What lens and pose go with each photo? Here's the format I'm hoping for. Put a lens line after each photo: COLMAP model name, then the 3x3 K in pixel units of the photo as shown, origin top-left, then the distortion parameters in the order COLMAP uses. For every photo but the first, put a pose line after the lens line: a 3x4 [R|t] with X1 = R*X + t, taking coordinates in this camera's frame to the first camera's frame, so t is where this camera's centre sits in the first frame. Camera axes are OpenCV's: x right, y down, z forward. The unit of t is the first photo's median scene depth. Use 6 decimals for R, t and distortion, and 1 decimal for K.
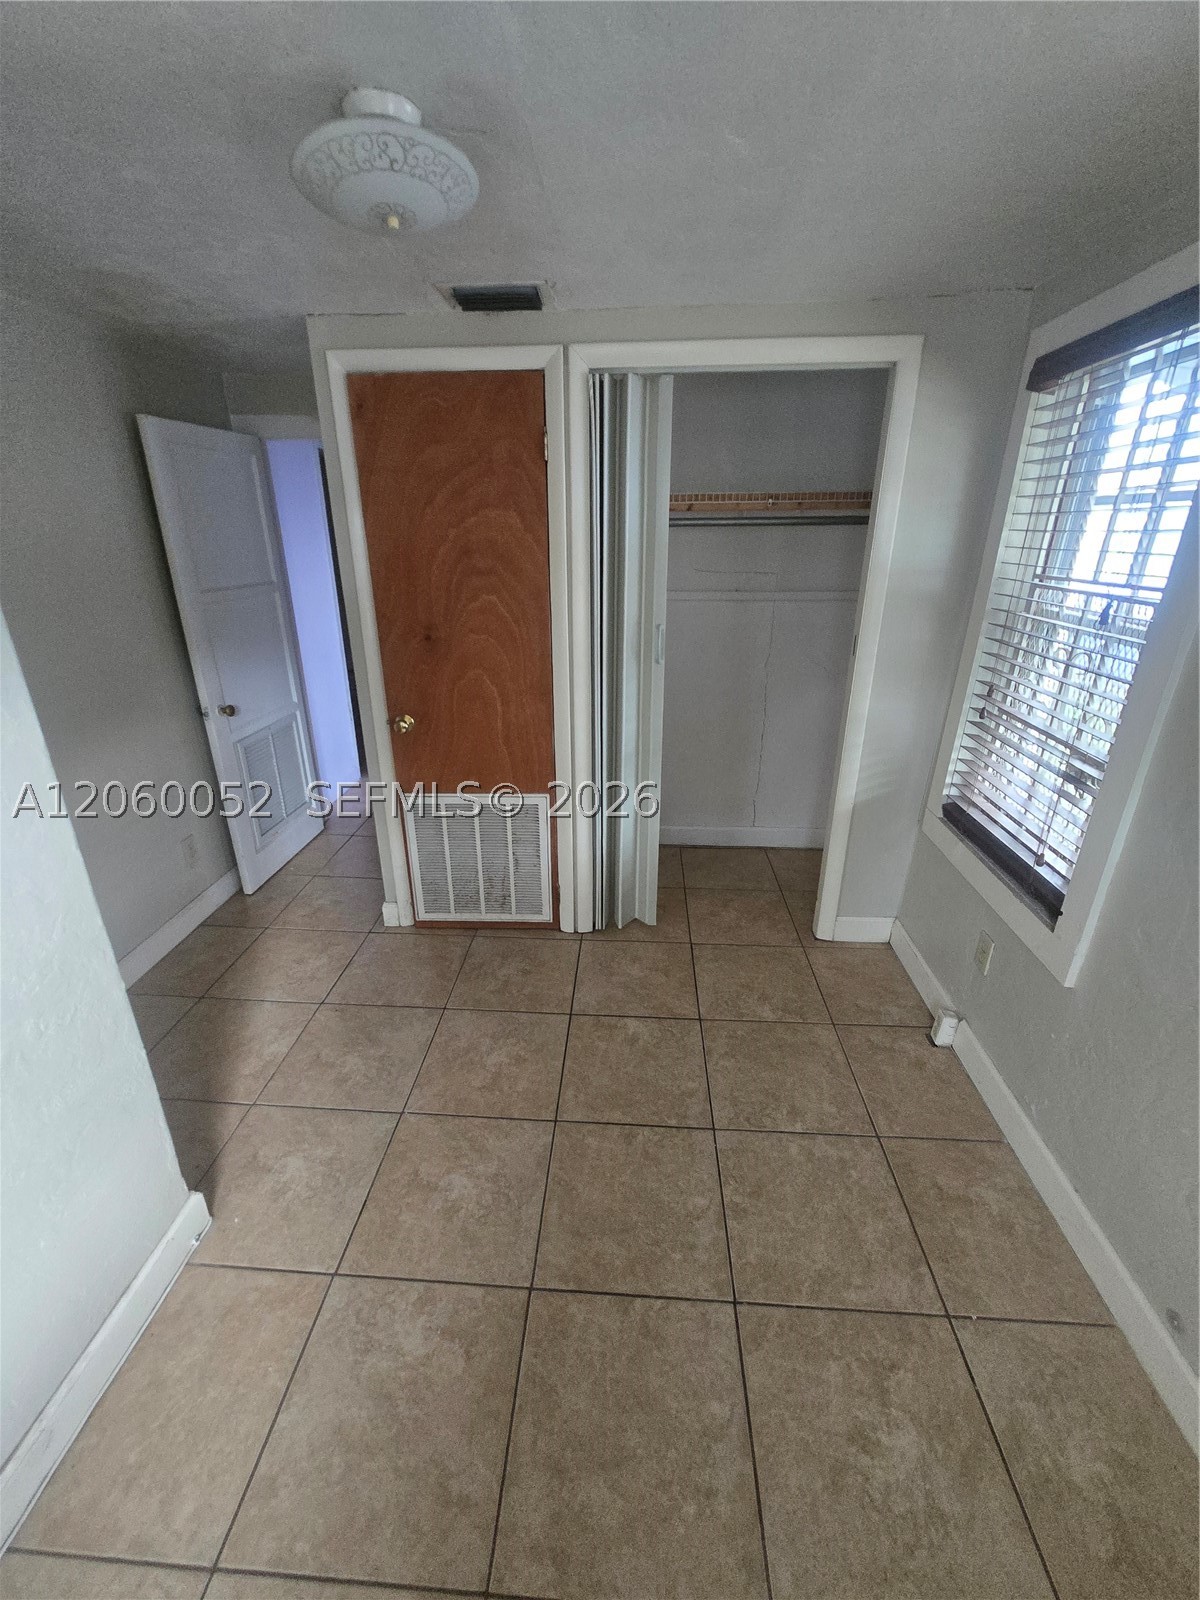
lens RADIAL K [[652.5, 0, 595.0], [0, 652.5, 794.4], [0, 0, 1]] dist [0.000094, -0.000012]
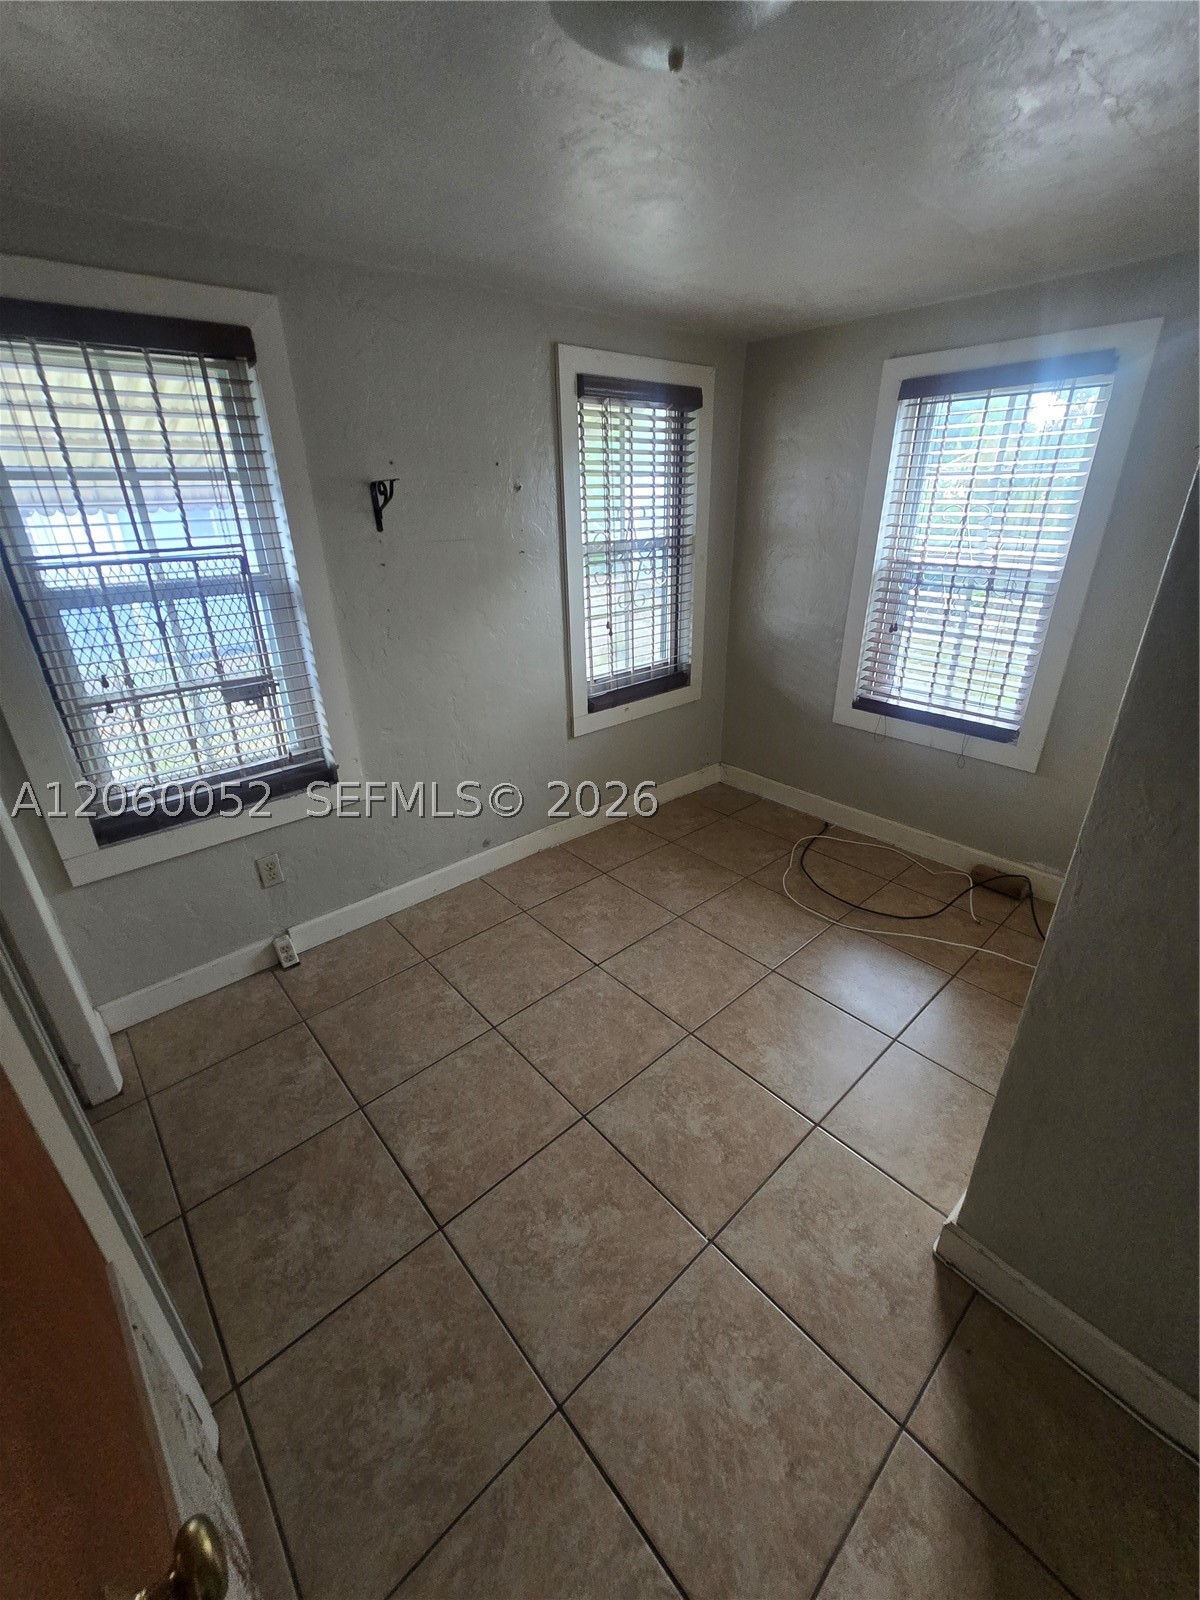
lens RADIAL K [[652.5, 0, 595.0], [0, 652.5, 794.4], [0, 0, 1]] dist [0.000094, -0.000012]
pose [[-0.712410, -0.277965, 0.644366, -0.510960], [0.276613, 0.732642, 0.621868, -0.407397], [-0.644948, 0.621265, -0.445053, 1.015771]]
